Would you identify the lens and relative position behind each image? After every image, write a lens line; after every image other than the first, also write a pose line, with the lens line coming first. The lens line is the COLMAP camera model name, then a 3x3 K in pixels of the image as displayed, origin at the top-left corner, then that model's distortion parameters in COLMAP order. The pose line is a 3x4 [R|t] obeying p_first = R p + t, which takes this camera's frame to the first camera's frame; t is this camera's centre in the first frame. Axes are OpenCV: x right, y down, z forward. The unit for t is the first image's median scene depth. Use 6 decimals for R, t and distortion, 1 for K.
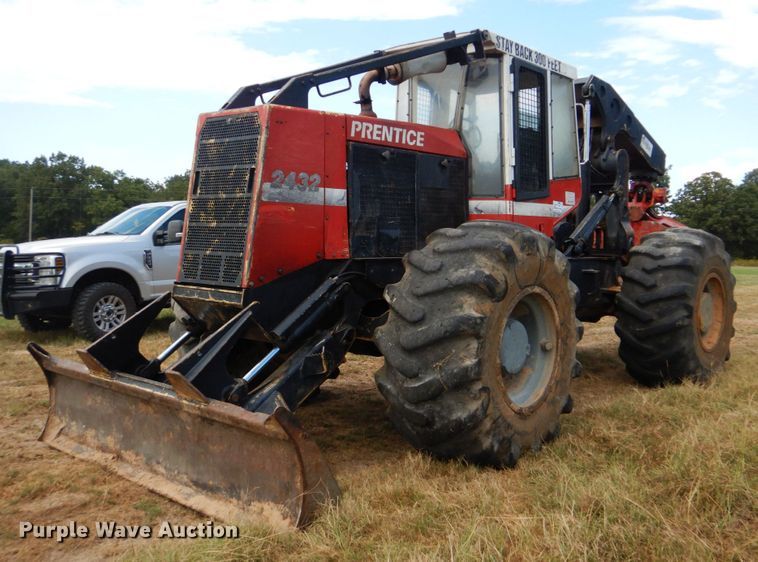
lens RADIAL K [[721.8, 0, 419.6], [0, 721.8, 270.9], [0, 0, 1]] dist [0.013250, 0.000000]
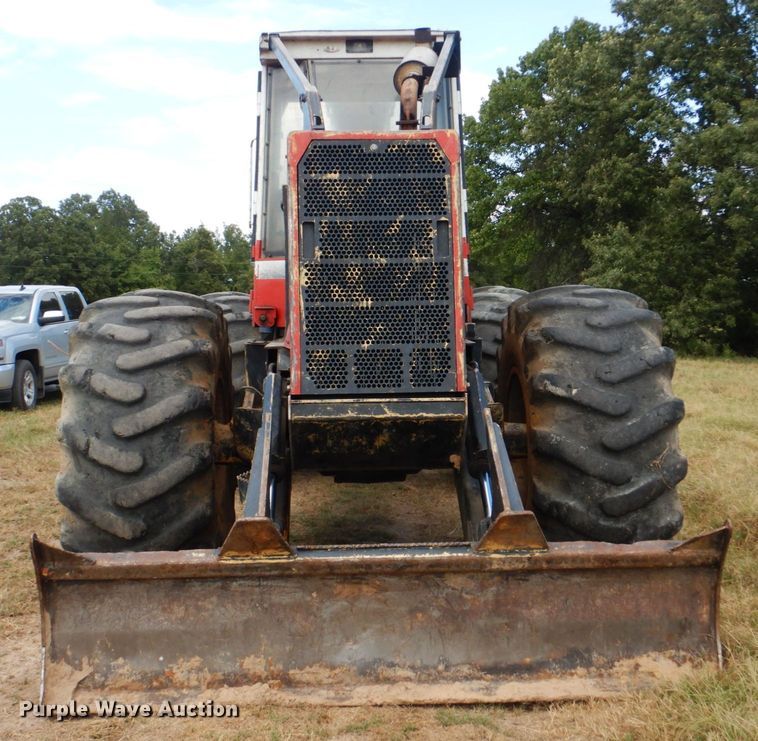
lens RADIAL K [[1150.9, 0, 380.3], [0, 1150.9, 370.6], [0, 0, 1]] dist [0.009909, 0.000000]
pose [[0.750247, -0.075119, 0.656876, -1.005247], [0.064442, 0.997102, 0.040425, -0.046122], [-0.658010, 0.012001, 0.752914, 0.200172]]
